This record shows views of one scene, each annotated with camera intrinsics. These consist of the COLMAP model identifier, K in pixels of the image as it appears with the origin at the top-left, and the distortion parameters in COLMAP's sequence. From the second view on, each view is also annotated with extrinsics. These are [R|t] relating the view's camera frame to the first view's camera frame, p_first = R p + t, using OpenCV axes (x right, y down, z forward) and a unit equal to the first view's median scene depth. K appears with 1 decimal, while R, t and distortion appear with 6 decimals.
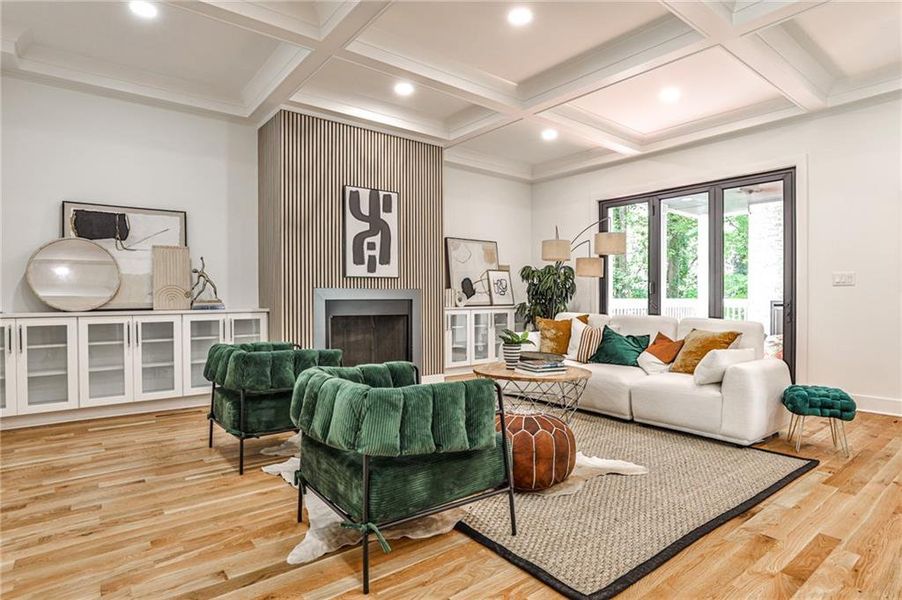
lens RADIAL K [[481.9, 0, 458.8], [0, 481.9, 300.8], [0, 0, 1]] dist [-0.024132, 0.001283]
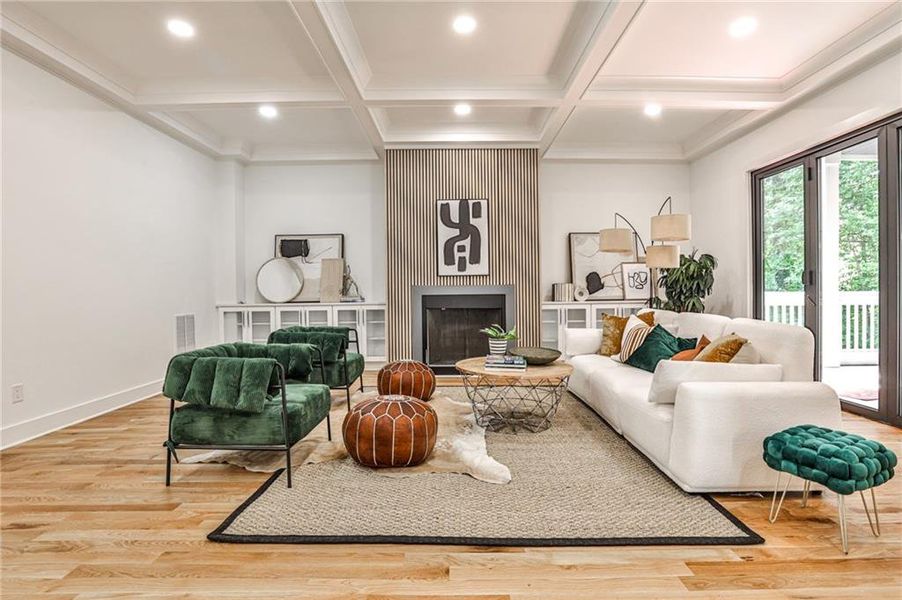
lens RADIAL K [[443.2, 0, 459.2], [0, 443.2, 294.4], [0, 0, 1]] dist [-0.041099, 0.013502]
pose [[0.786072, -0.002730, -0.618129, 0.475231], [0.003439, 0.999994, -0.000044, -0.003329], [0.618125, -0.002091, 0.786077, 0.156899]]
